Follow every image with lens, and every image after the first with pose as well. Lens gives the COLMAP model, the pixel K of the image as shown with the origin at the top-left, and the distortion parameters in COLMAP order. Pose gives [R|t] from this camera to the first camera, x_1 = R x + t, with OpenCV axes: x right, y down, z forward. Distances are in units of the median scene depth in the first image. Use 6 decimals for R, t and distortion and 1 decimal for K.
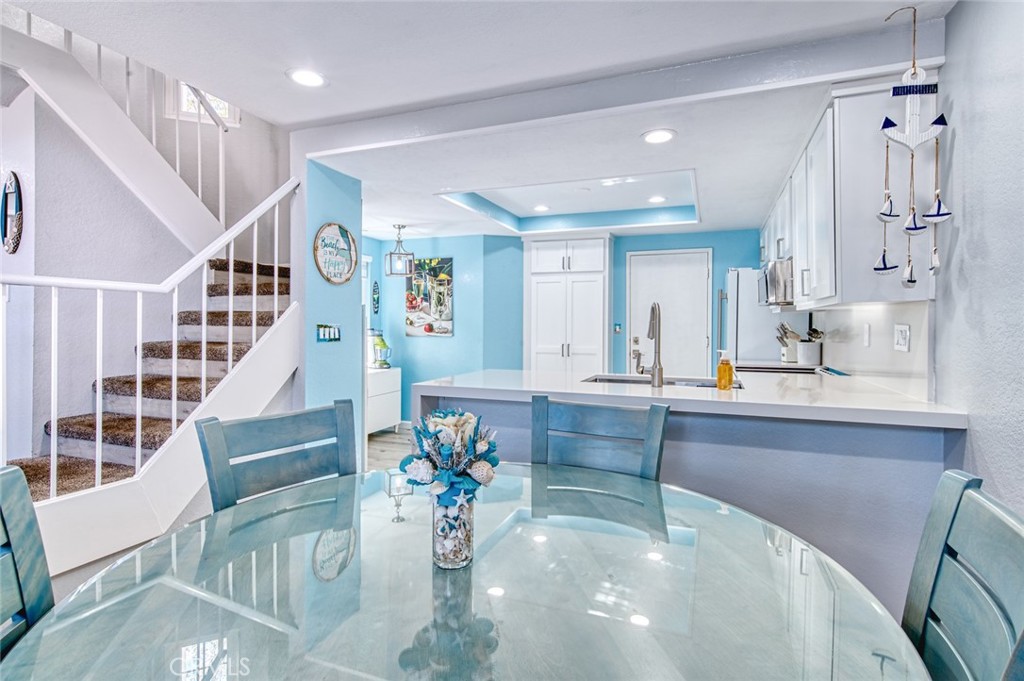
lens RADIAL K [[495.9, 0, 508.3], [0, 495.9, 322.1], [0, 0, 1]] dist [0.017886, -0.000031]
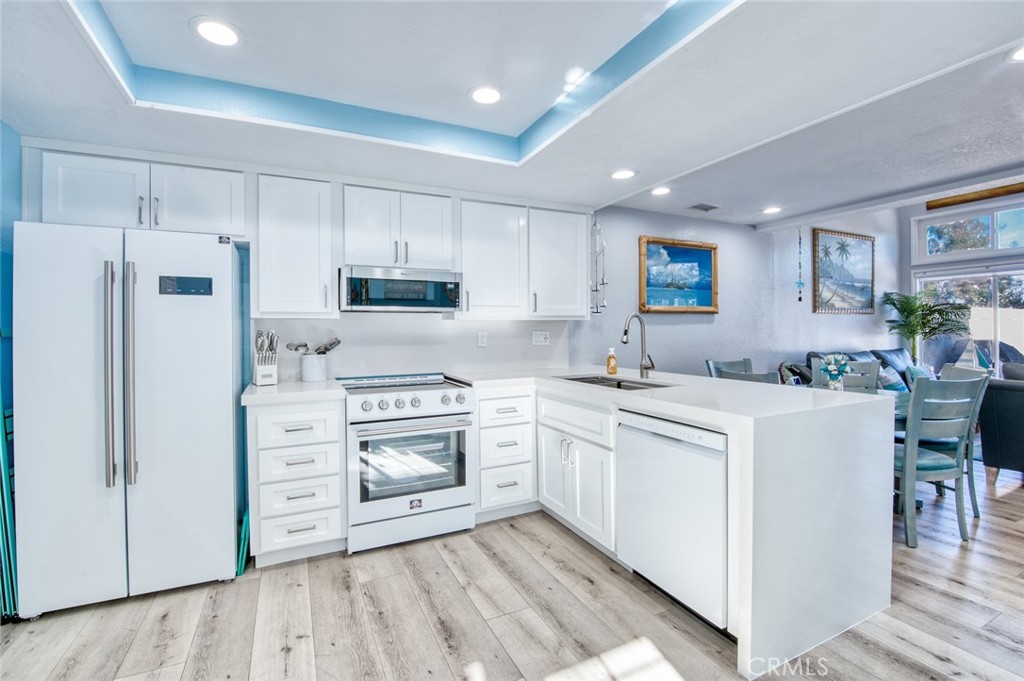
lens RADIAL K [[445.6, 0, 507.5], [0, 445.6, 331.3], [0, 0, 1]] dist [-0.016409, 0.000012]
pose [[-0.723311, -0.000419, 0.690523, -0.160733], [0.003074, 0.999988, 0.003826, -0.000503], [-0.690516, 0.004890, -0.723301, 1.333929]]
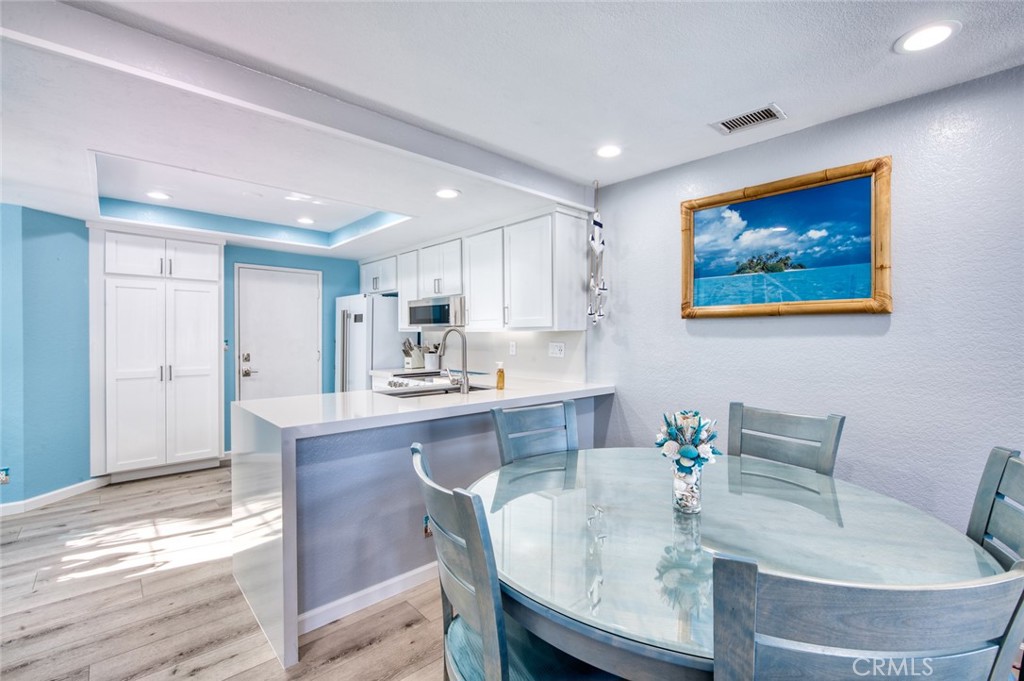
lens RADIAL K [[454.8, 0, 512.0], [0, 454.8, 340.5], [0, 0, 1]] dist [-0.013050, 0.000085]
pose [[0.452432, -0.012150, 0.891716, -0.433544], [-0.003262, 0.999878, 0.015279, -0.015025], [-0.891793, -0.009822, 0.452337, 0.227955]]
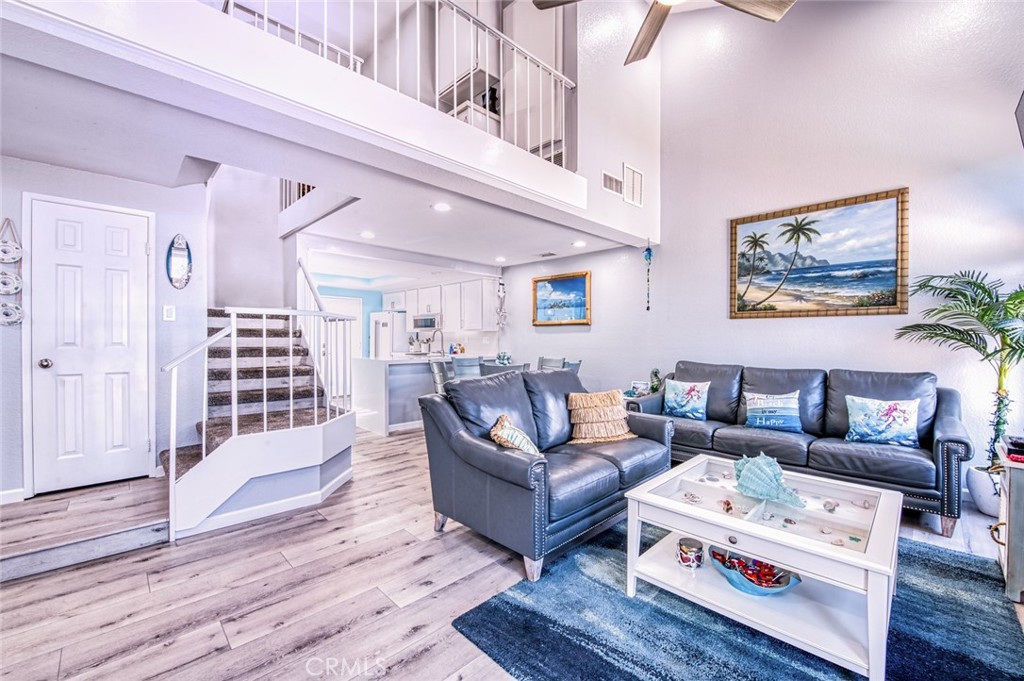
lens RADIAL K [[403.7, 0, 501.0], [0, 403.7, 341.0], [0, 0, 1]] dist [-0.011081, -0.000069]
pose [[0.418491, -0.008253, 0.908183, -1.151986], [-0.005661, 0.999916, 0.011695, 0.000520], [-0.908203, -0.010035, 0.418409, -0.241728]]
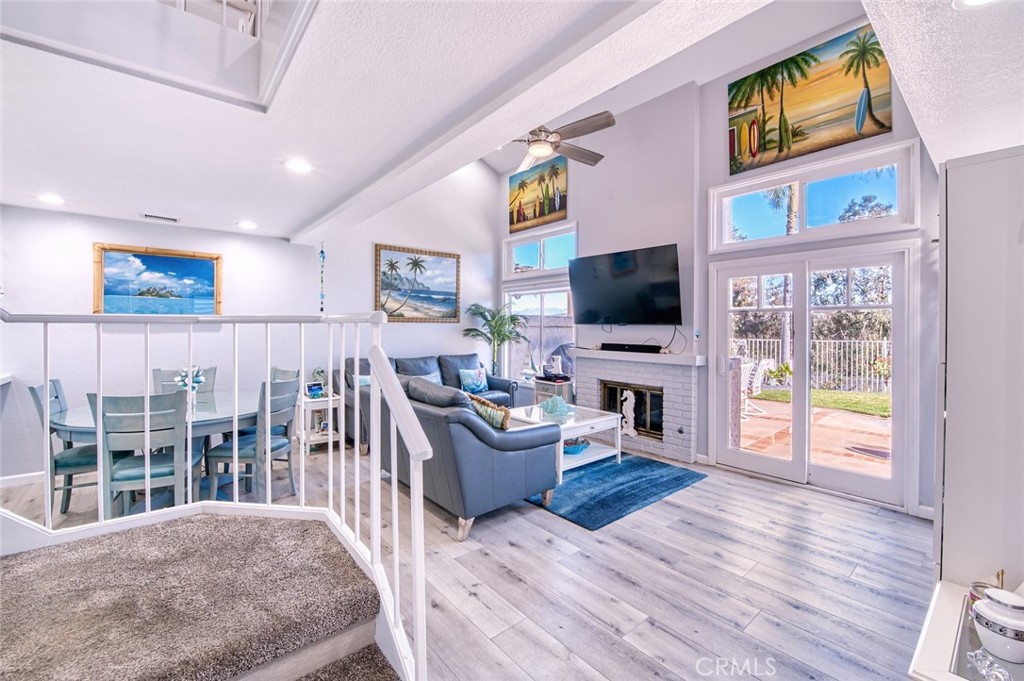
lens RADIAL K [[421.2, 0, 504.5], [0, 421.2, 330.0], [0, 0, 1]] dist [-0.028505, 0.000033]
pose [[-0.870083, -0.007054, 0.492855, -0.995924], [-0.007257, 0.999973, 0.001502, -0.027498], [-0.492852, -0.002270, -0.870110, 0.687454]]
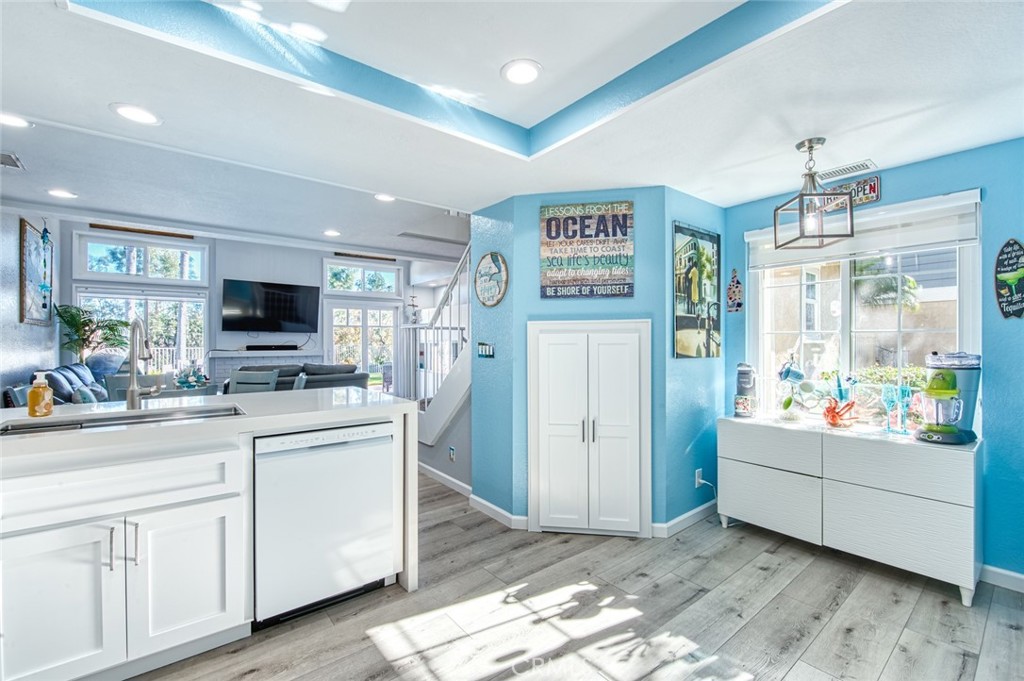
lens RADIAL K [[433.8, 0, 512.0], [0, 433.8, 340.5], [0, 0, 1]] dist [-0.020911, -0.000094]
pose [[-0.503841, -0.003056, -0.863791, 0.394902], [0.002605, 0.999984, -0.005057, 0.004167], [0.863792, -0.004799, -0.503825, 1.277532]]
